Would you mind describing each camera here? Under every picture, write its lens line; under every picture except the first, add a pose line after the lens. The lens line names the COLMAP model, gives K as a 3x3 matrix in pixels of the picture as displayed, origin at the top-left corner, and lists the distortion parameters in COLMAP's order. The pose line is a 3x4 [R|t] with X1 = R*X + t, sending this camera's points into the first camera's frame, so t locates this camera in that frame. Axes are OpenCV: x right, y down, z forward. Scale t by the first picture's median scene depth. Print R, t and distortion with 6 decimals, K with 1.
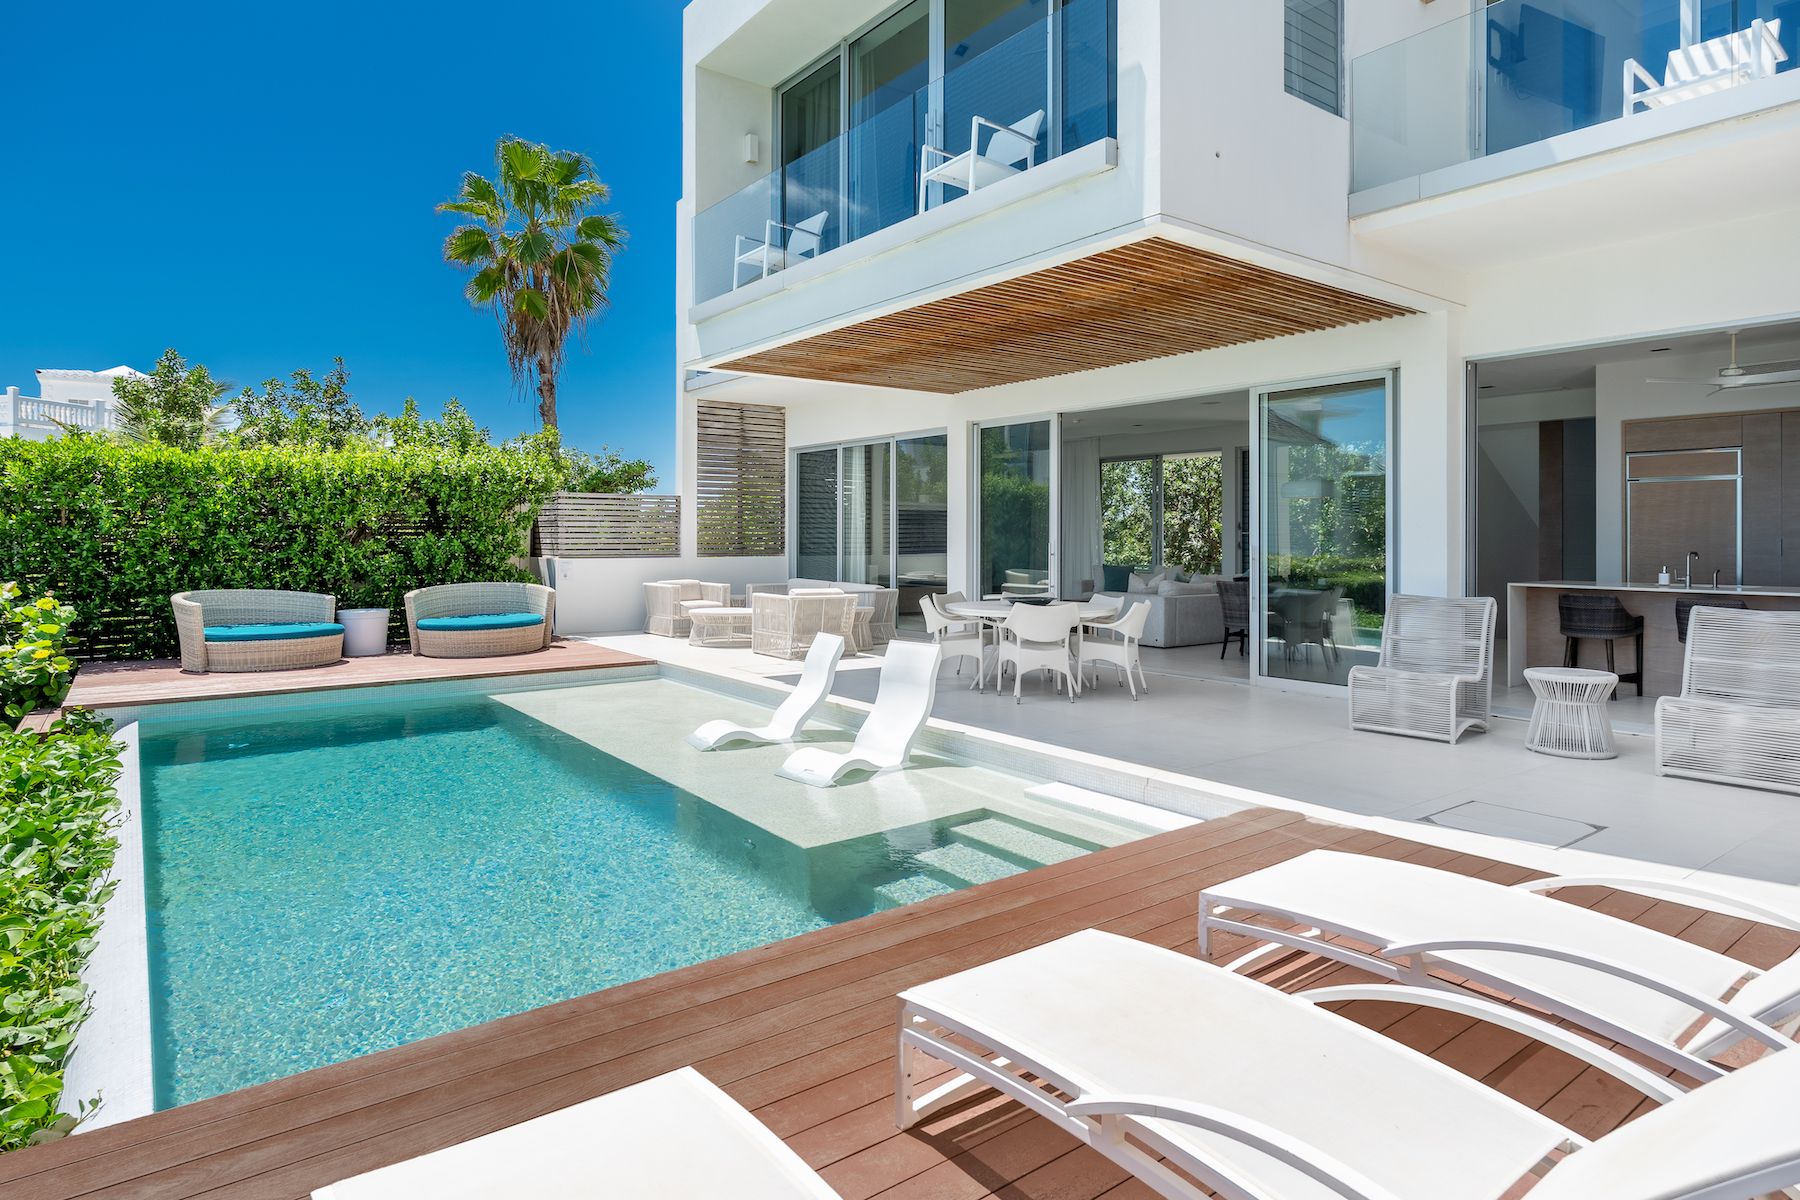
lens RADIAL K [[1004.7, 0, 902.1], [0, 1004.7, 534.2], [0, 0, 1]] dist [-0.000011, -0.000129]
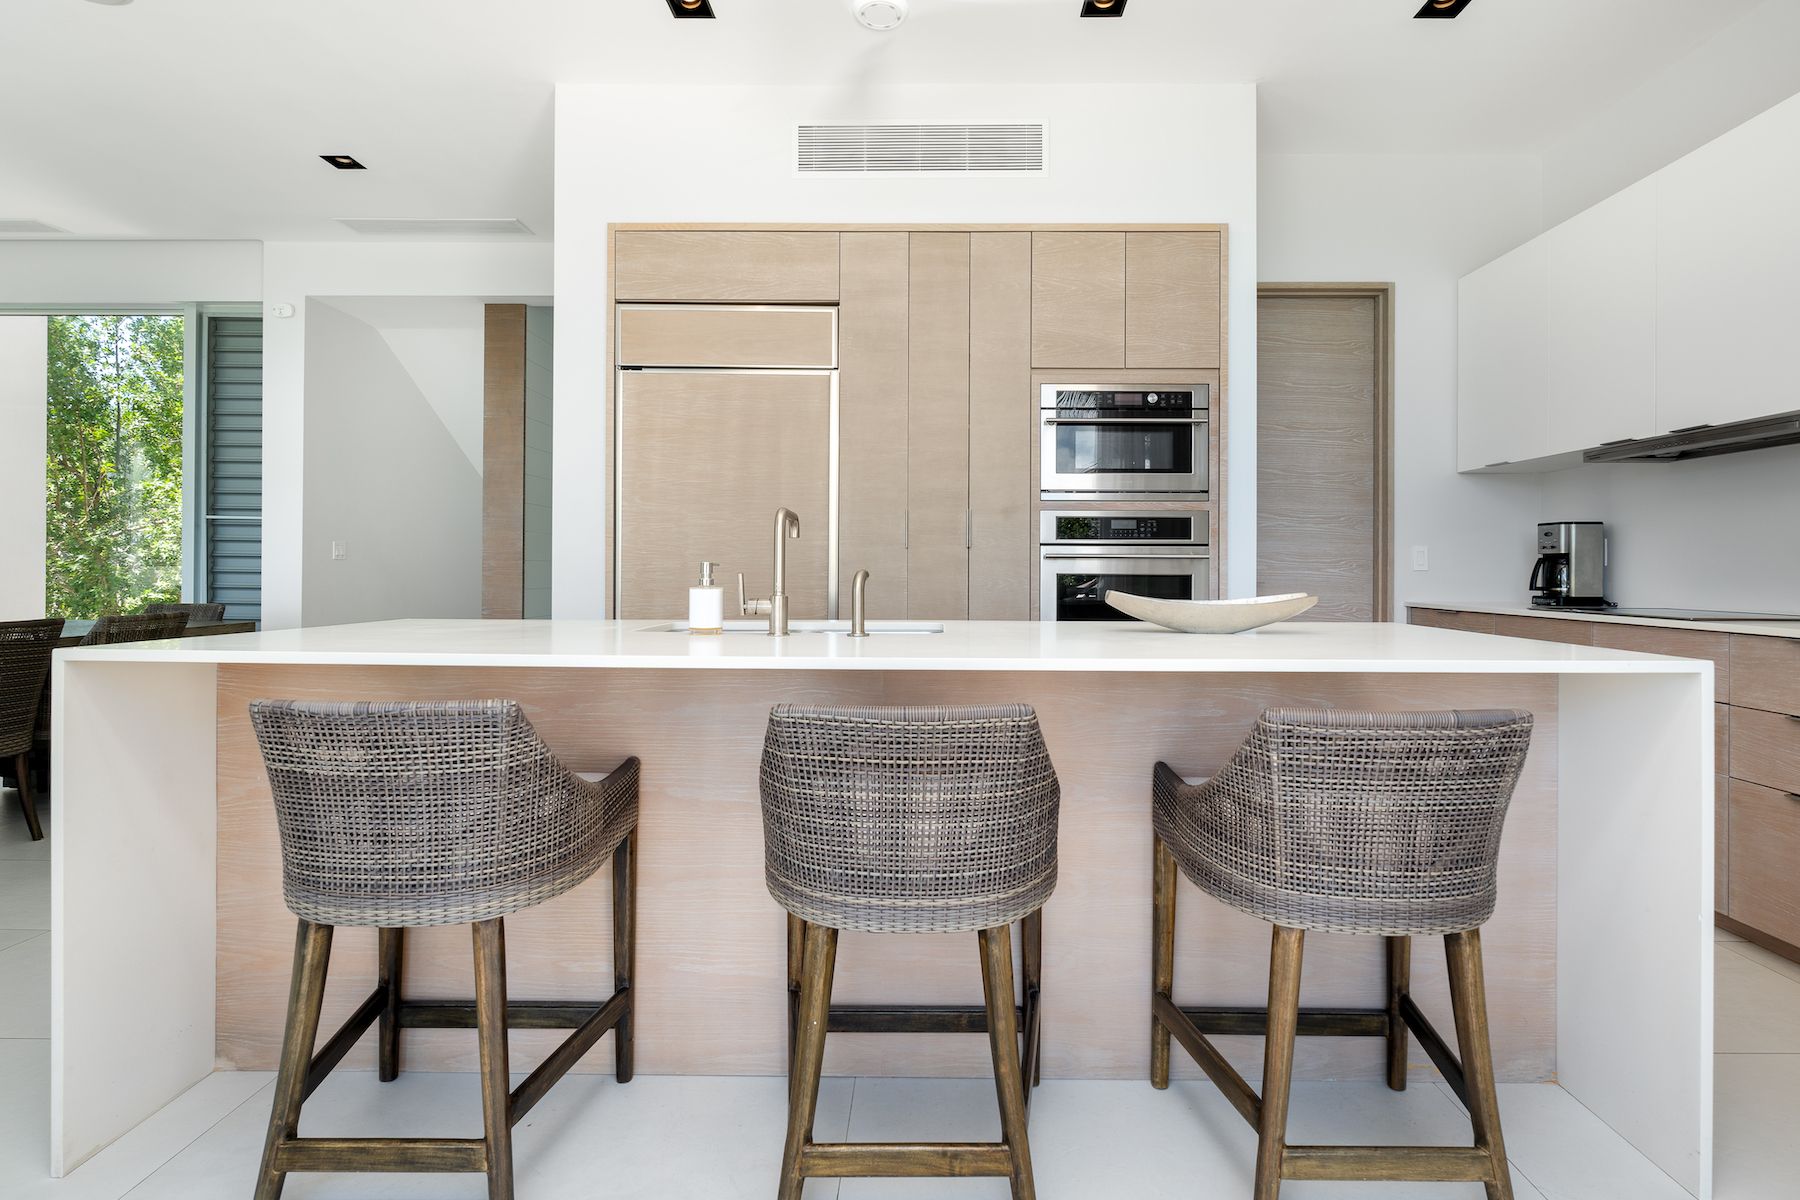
lens RADIAL K [[825.0, 0, 907.7], [0, 825.0, 588.0], [0, 0, 1]] dist [0.000088, 0.000250]
pose [[0.607149, -0.006191, 0.794564, 0.615583], [-0.005920, 0.999907, 0.012315, 0.036077], [-0.794566, -0.012181, 0.607055, 0.822027]]
